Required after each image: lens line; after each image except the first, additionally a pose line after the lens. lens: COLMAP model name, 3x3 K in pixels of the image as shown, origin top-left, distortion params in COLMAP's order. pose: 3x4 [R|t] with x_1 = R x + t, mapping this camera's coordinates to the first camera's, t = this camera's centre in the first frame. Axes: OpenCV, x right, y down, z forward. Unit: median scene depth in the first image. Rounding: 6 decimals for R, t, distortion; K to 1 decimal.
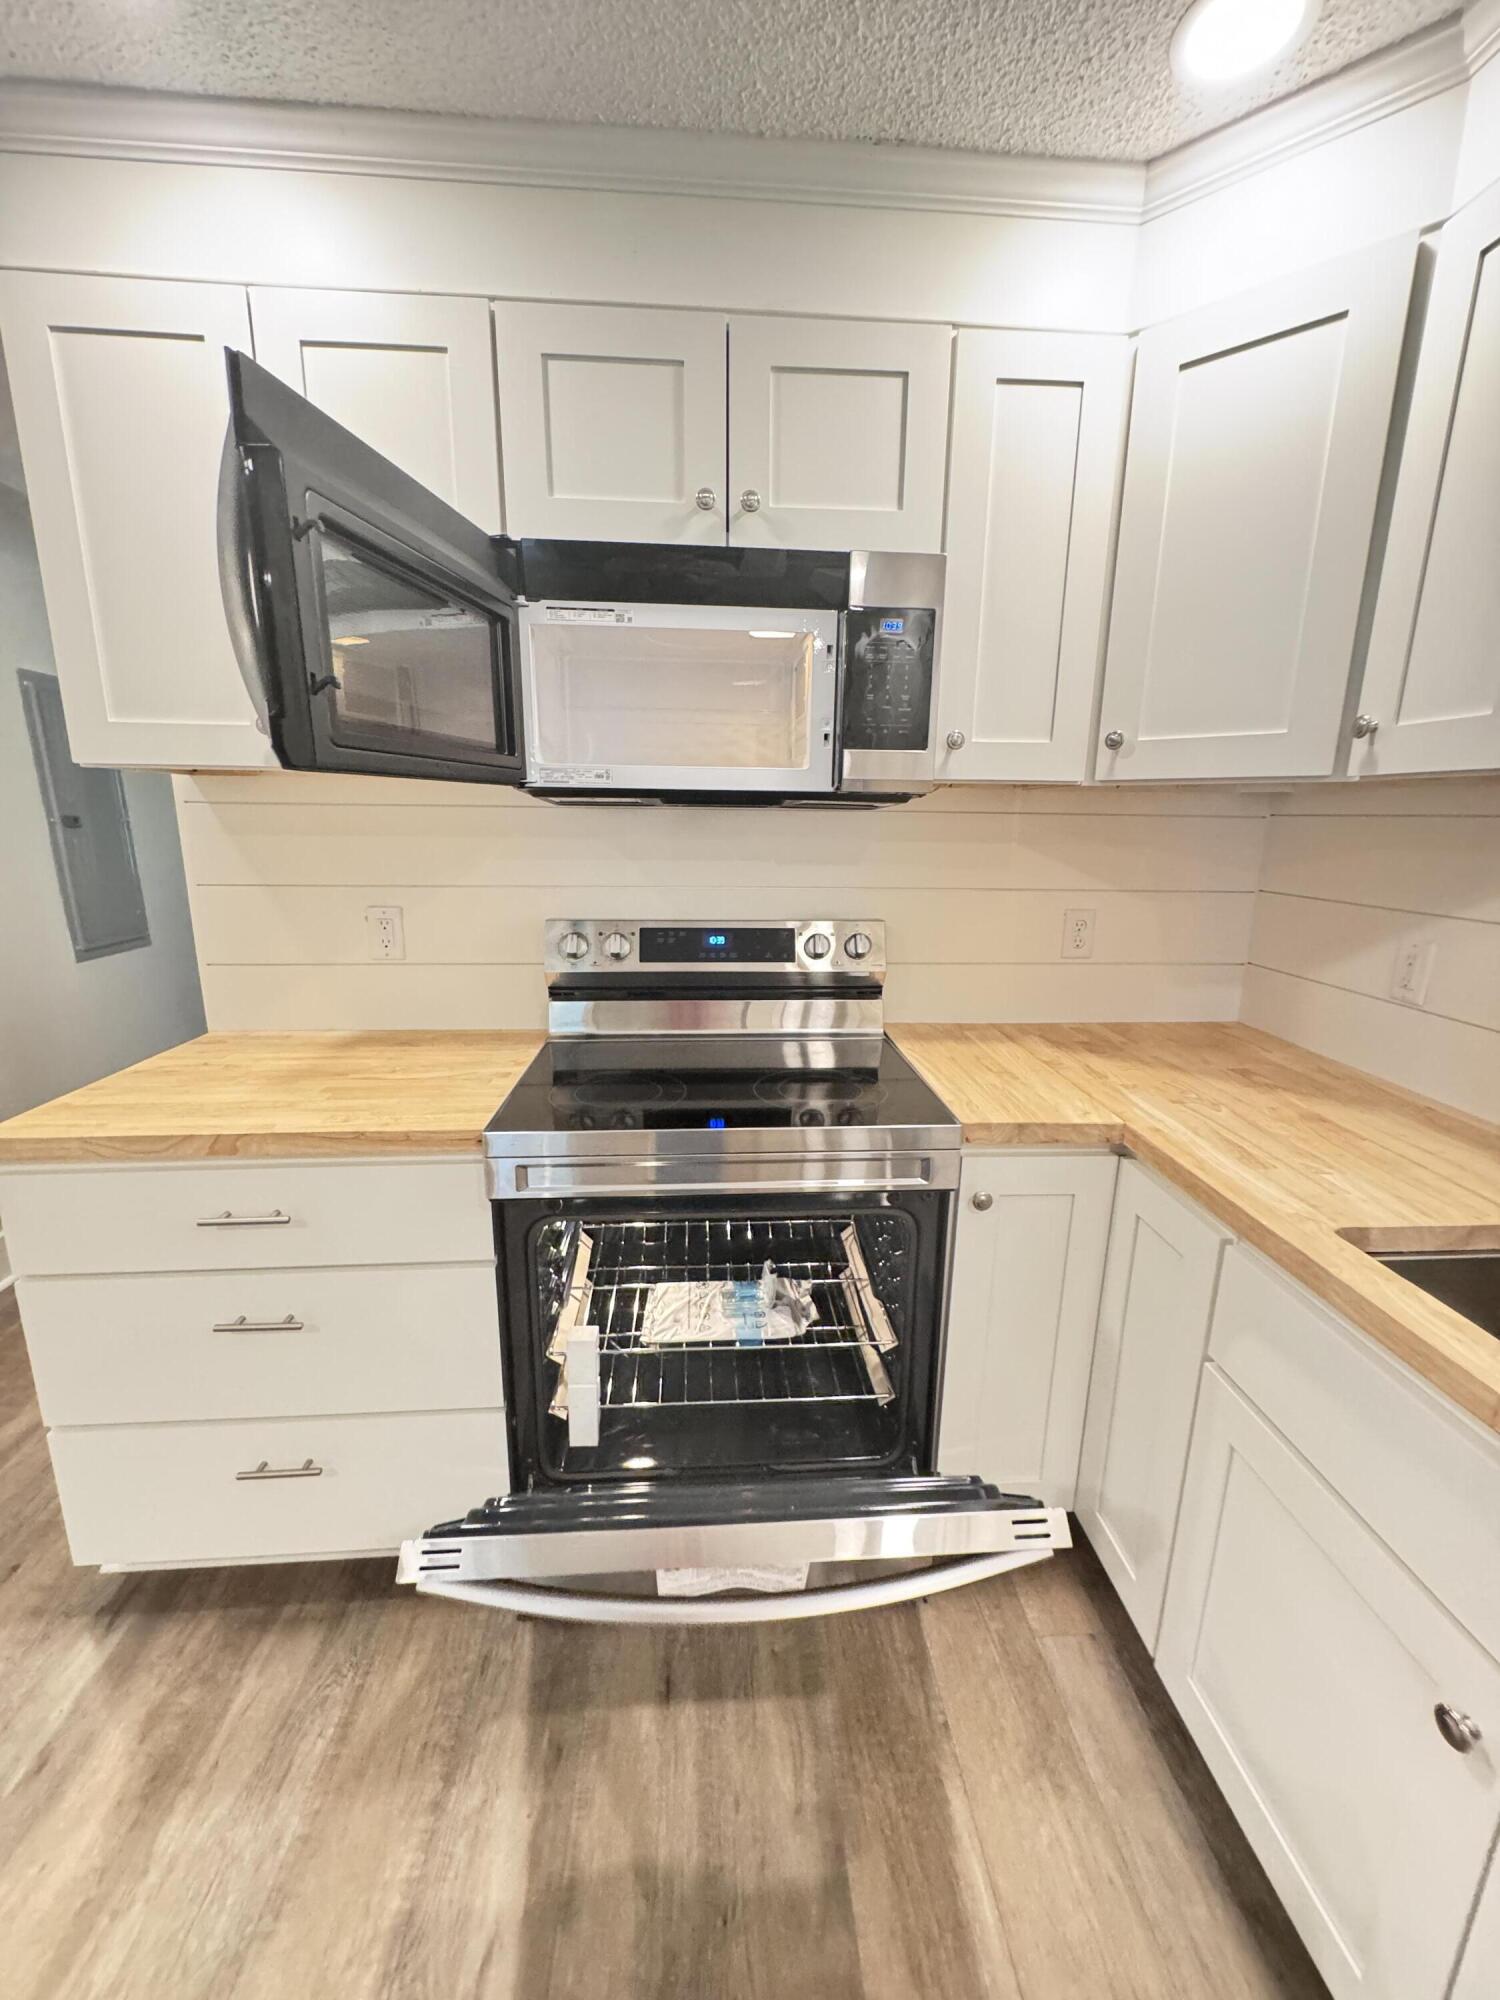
lens RADIAL K [[790.8, 0, 755.2], [0, 790.8, 1001.5], [0, 0, 1]] dist [-0.001708, 0.000962]
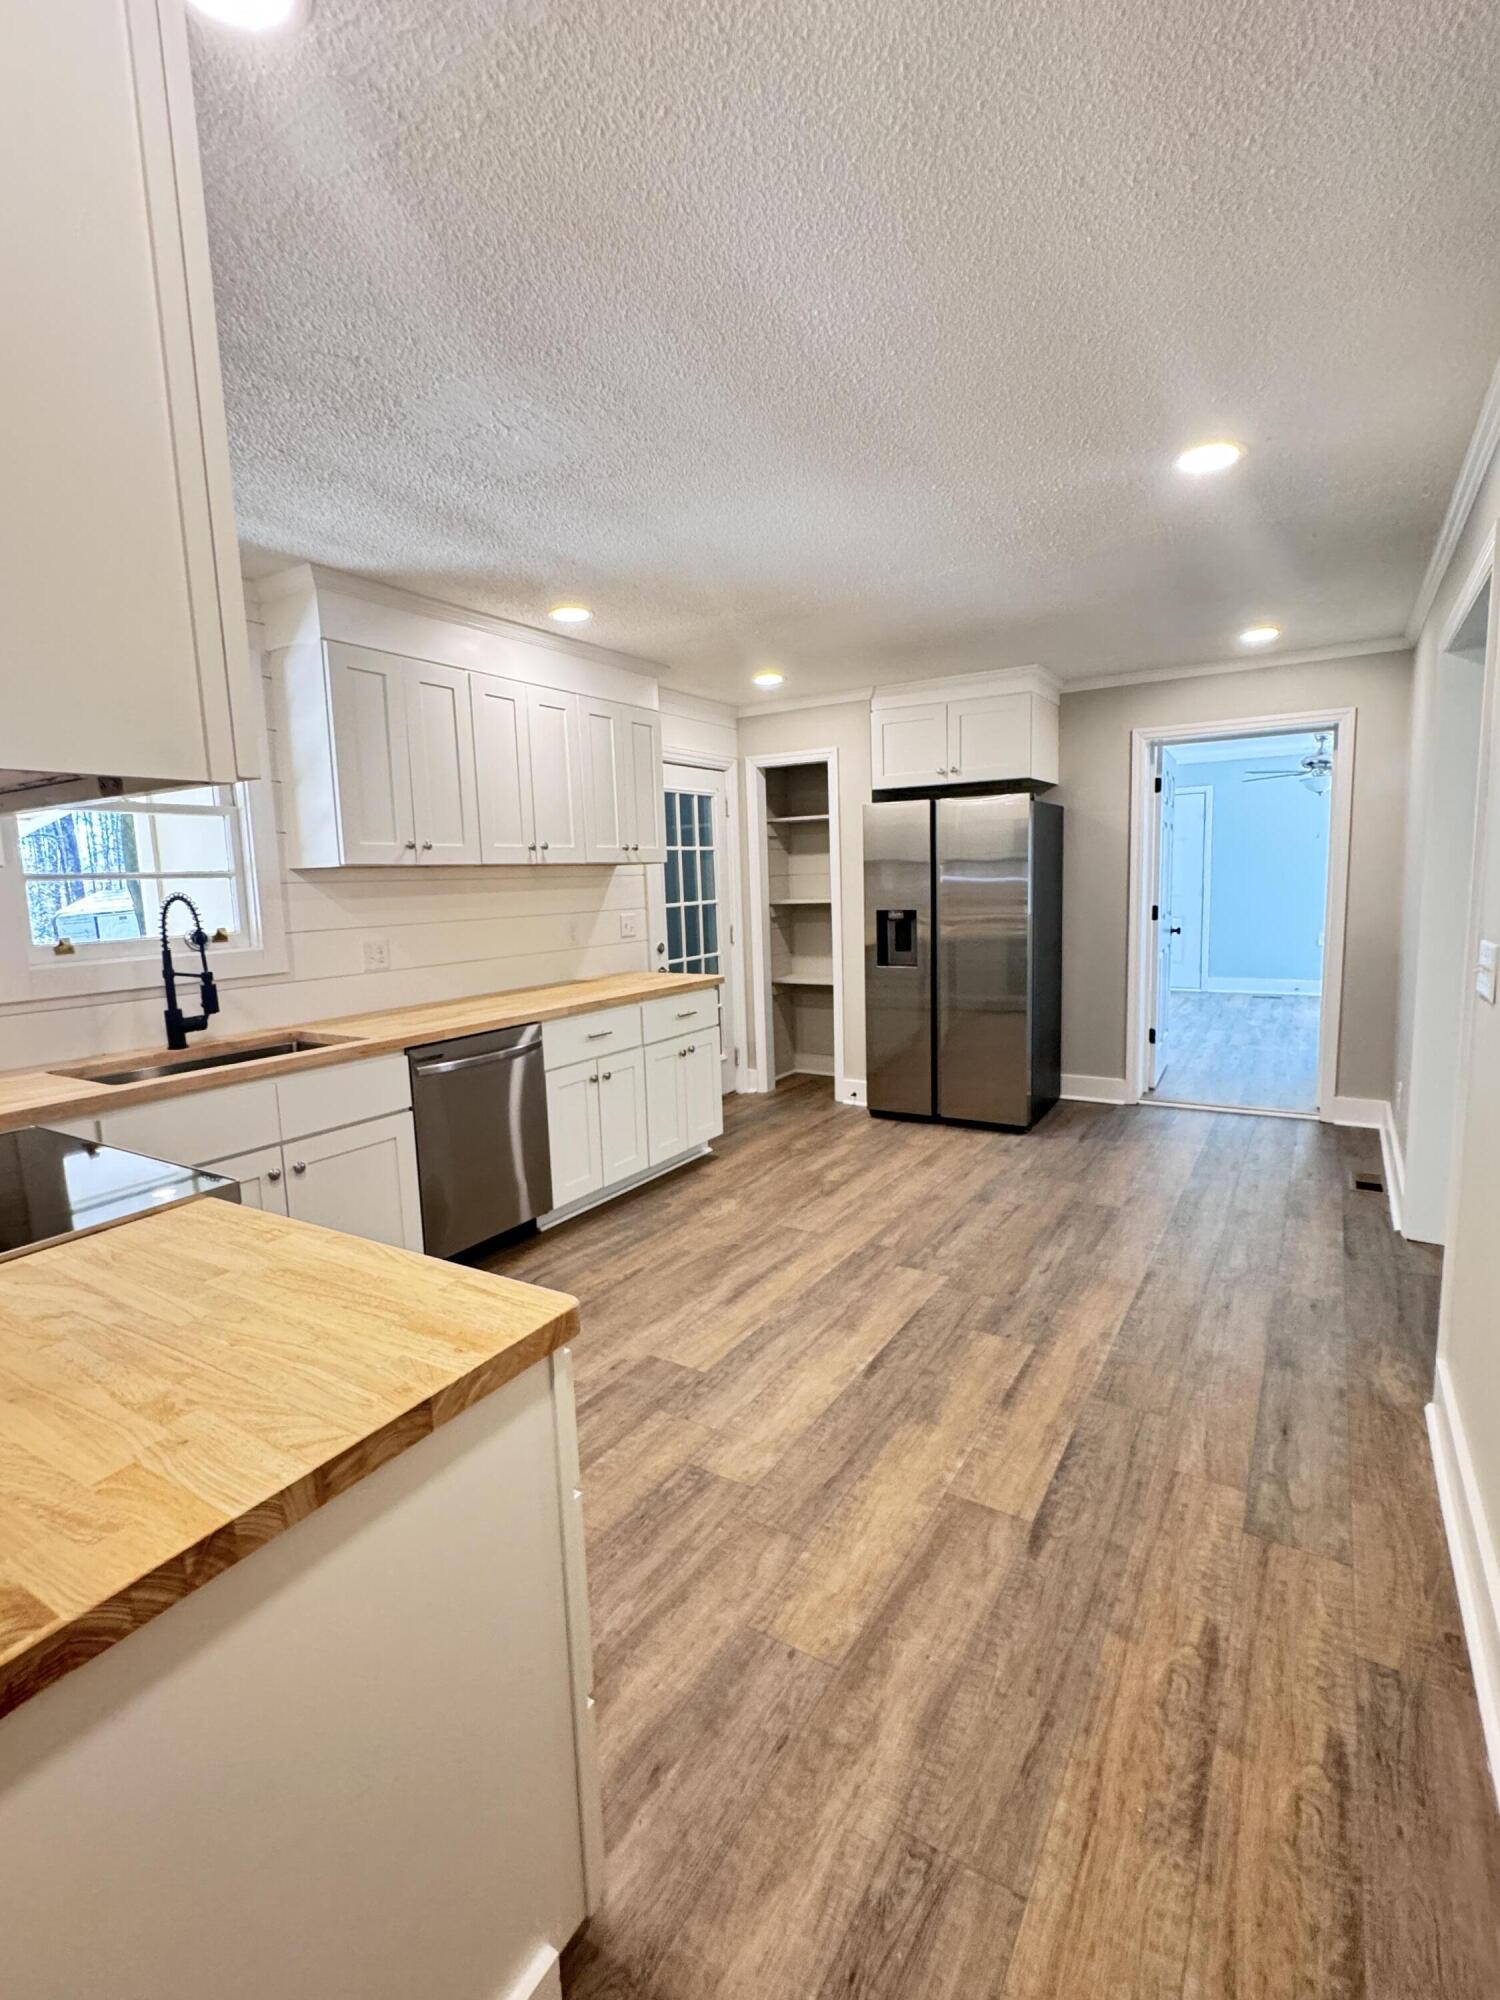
lens RADIAL K [[924.3, 0, 762.4], [0, 924.3, 989.9], [0, 0, 1]] dist [0.003375, -0.000552]
pose [[-0.817523, -0.060808, 0.572677, -1.451321], [0.146581, 0.939689, 0.309029, -0.318618], [-0.556929, 0.336582, -0.759304, 1.317514]]
